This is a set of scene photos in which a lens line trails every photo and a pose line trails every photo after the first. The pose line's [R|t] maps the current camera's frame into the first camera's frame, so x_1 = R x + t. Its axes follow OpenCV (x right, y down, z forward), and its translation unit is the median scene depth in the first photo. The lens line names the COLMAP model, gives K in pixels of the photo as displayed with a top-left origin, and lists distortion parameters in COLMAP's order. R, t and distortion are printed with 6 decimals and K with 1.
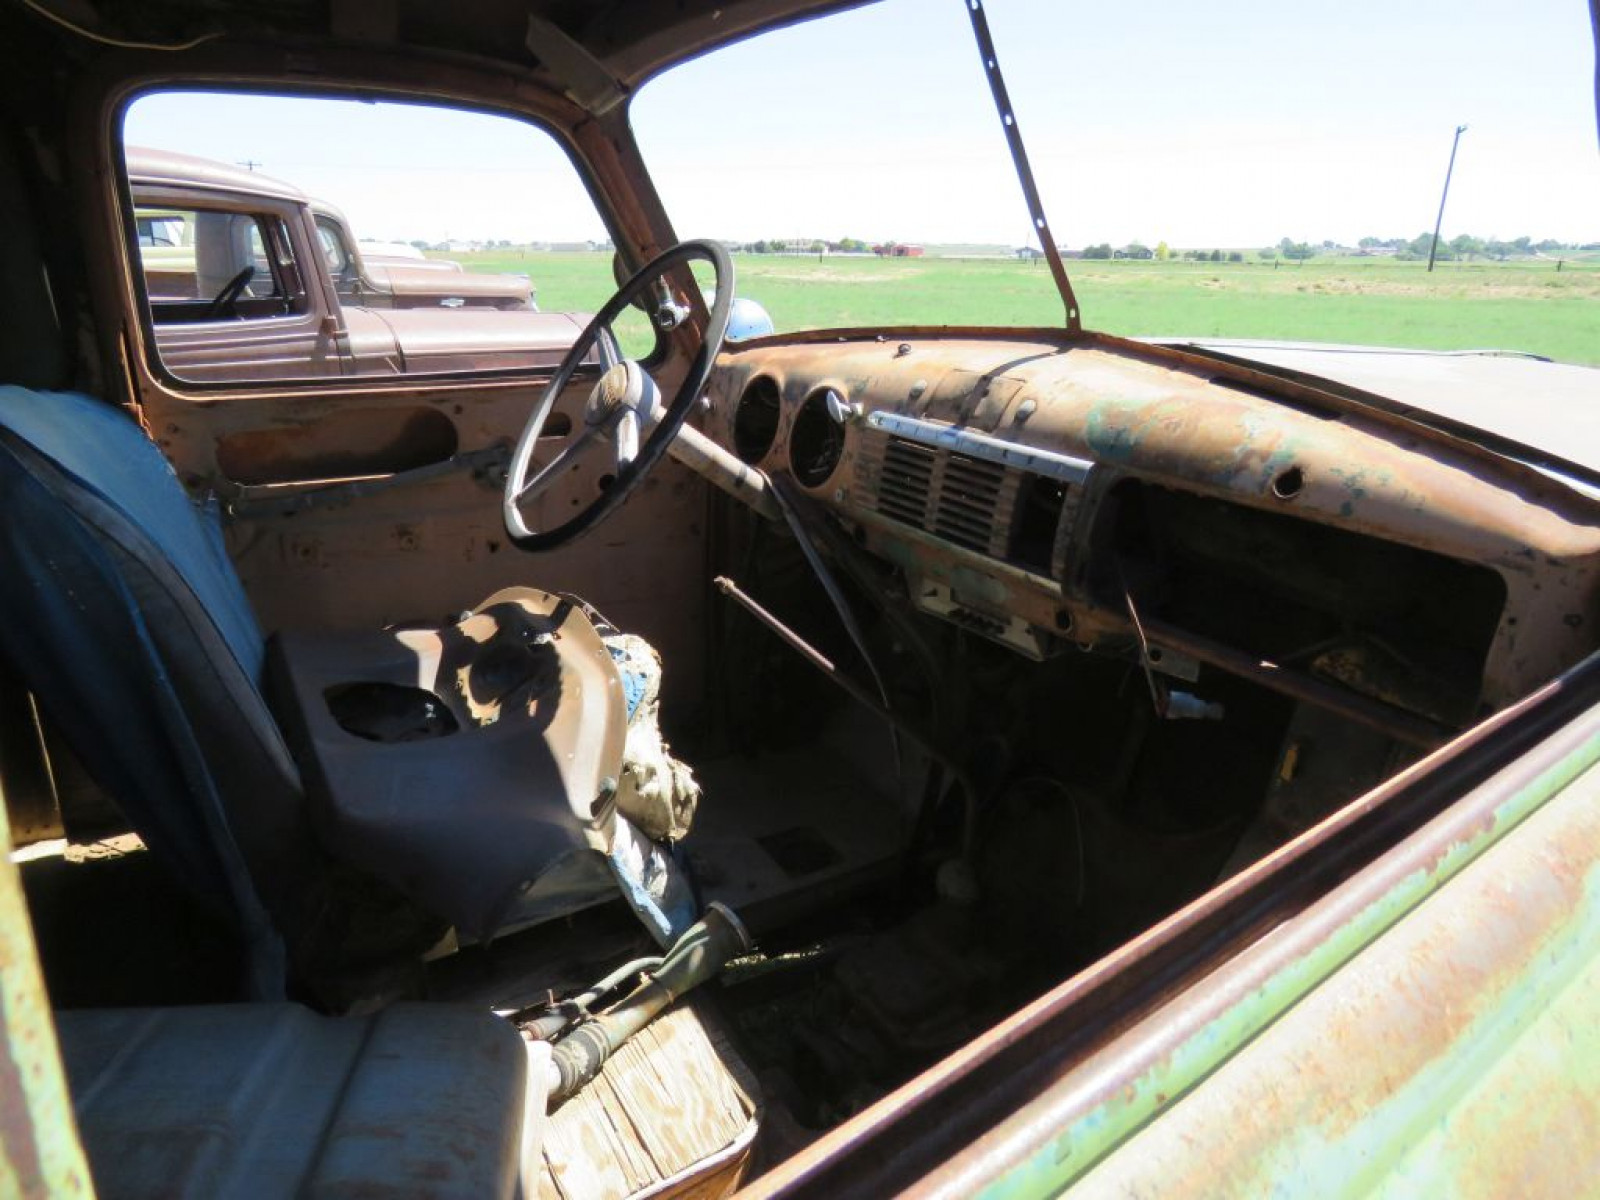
lens RADIAL K [[1022.3, 0, 795.8], [0, 1022.3, 609.3], [0, 0, 1]] dist [-0.000410, -0.012757]
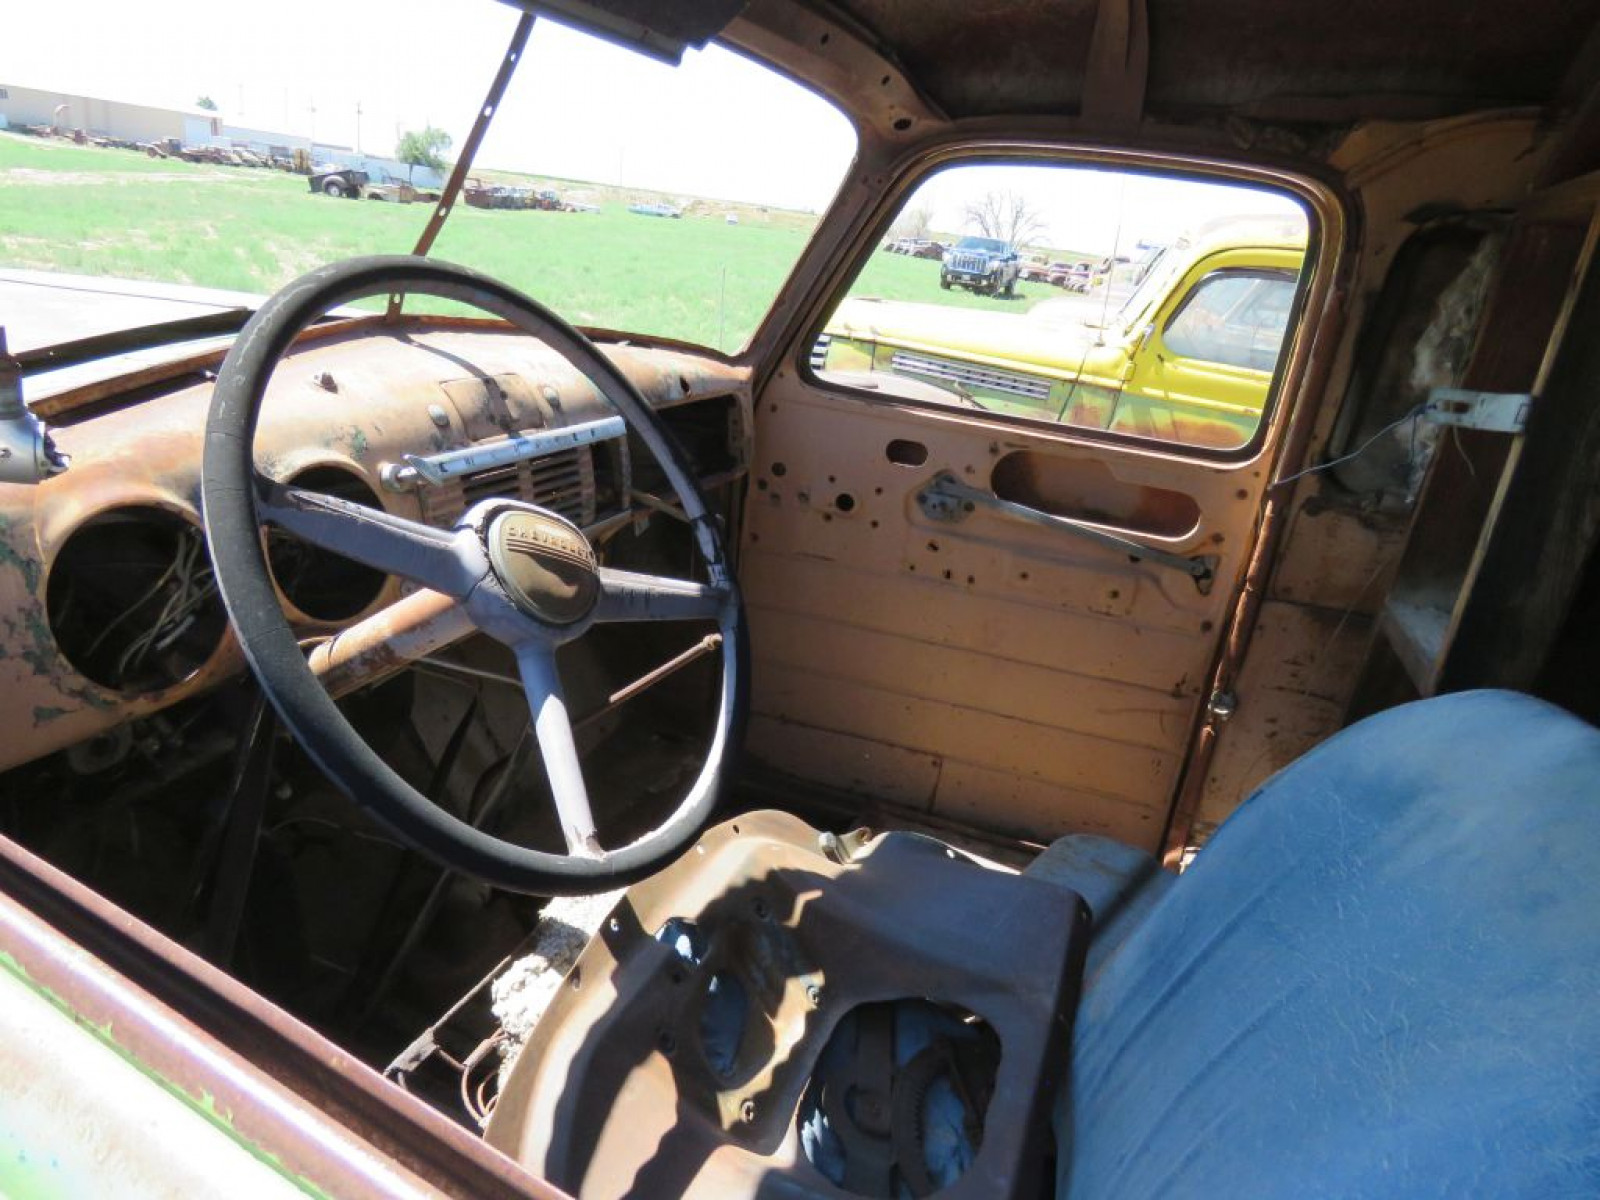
lens RADIAL K [[1022.3, 0, 794.9], [0, 1022.3, 596.2], [0, 0, 1]] dist [-0.000410, -0.012757]
pose [[-0.595131, -0.365168, 0.715871, -0.750376], [0.129531, 0.835563, 0.533907, -0.537084], [-0.793121, 0.410472, -0.449969, 1.299671]]
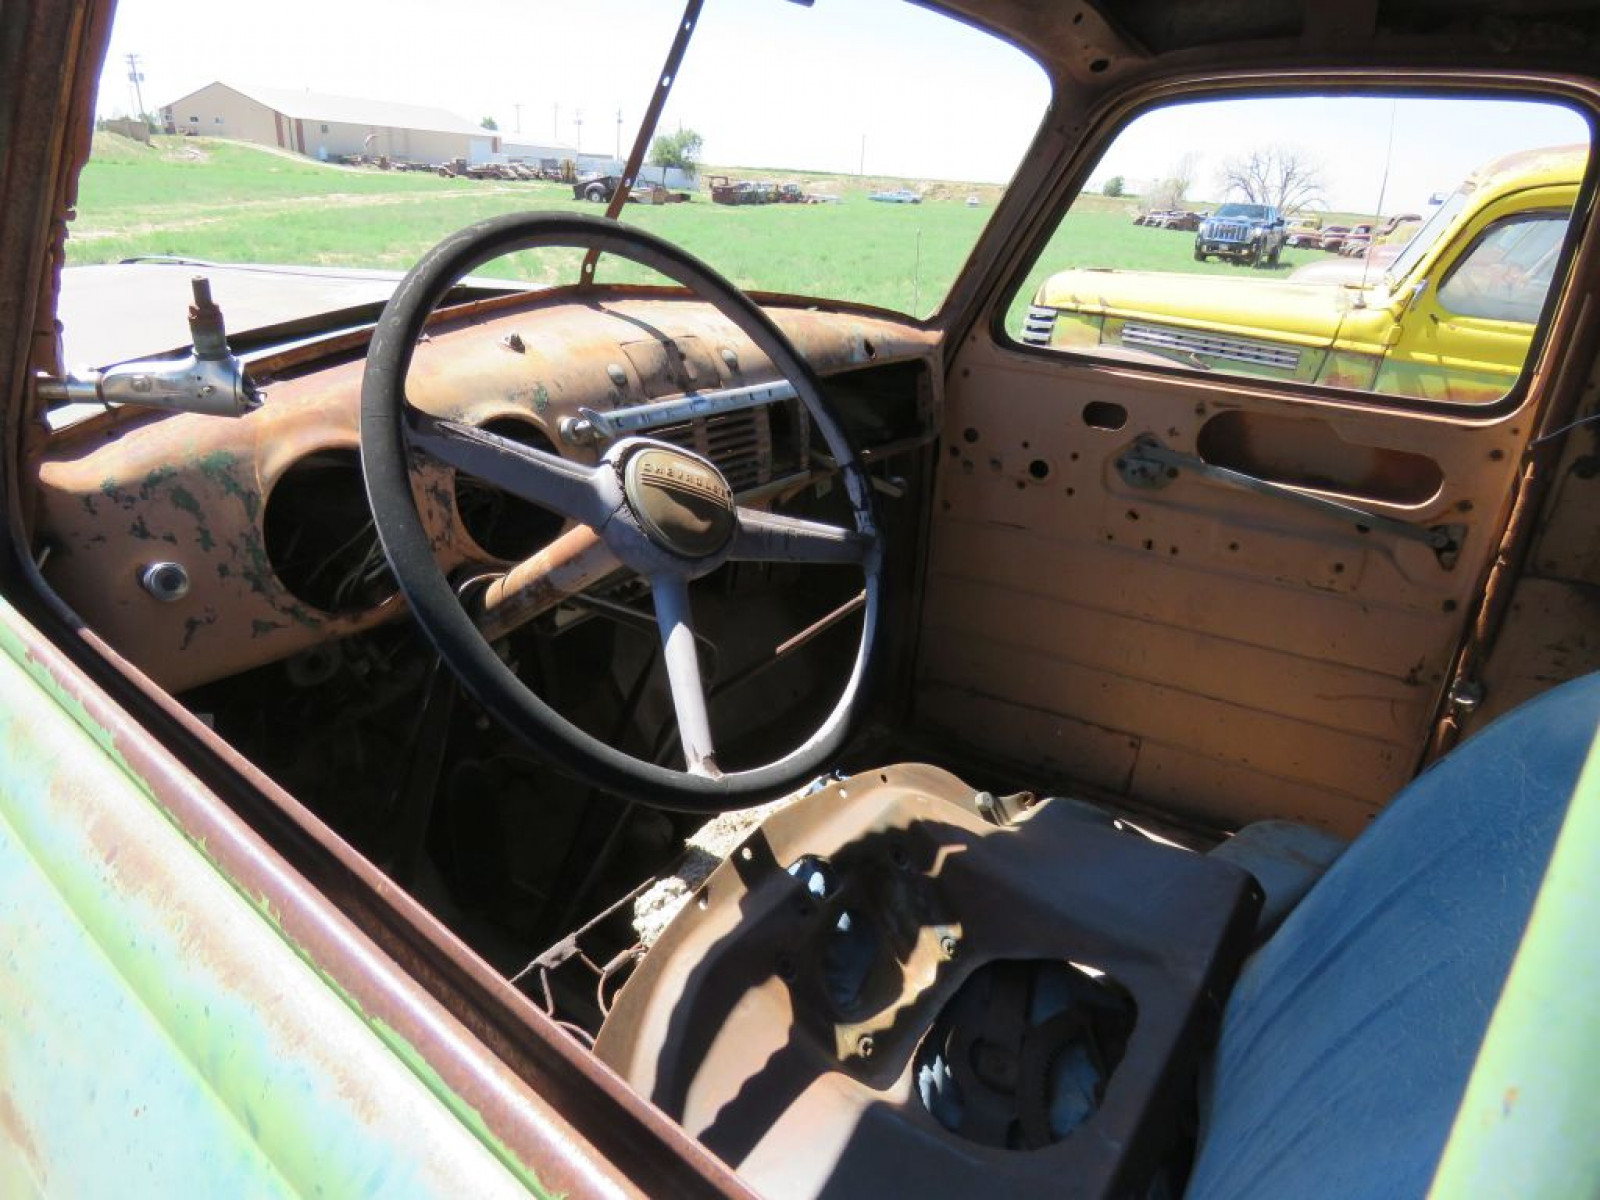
lens RADIAL K [[1022.3, 0, 792.0], [0, 1022.3, 599.8], [0, 0, 1]] dist [-0.000410, -0.012757]
pose [[-0.409741, -0.388638, 0.825271, -0.797663], [0.229484, 0.831689, 0.505598, -0.500725], [-0.882864, 0.396551, -0.251591, 1.258435]]
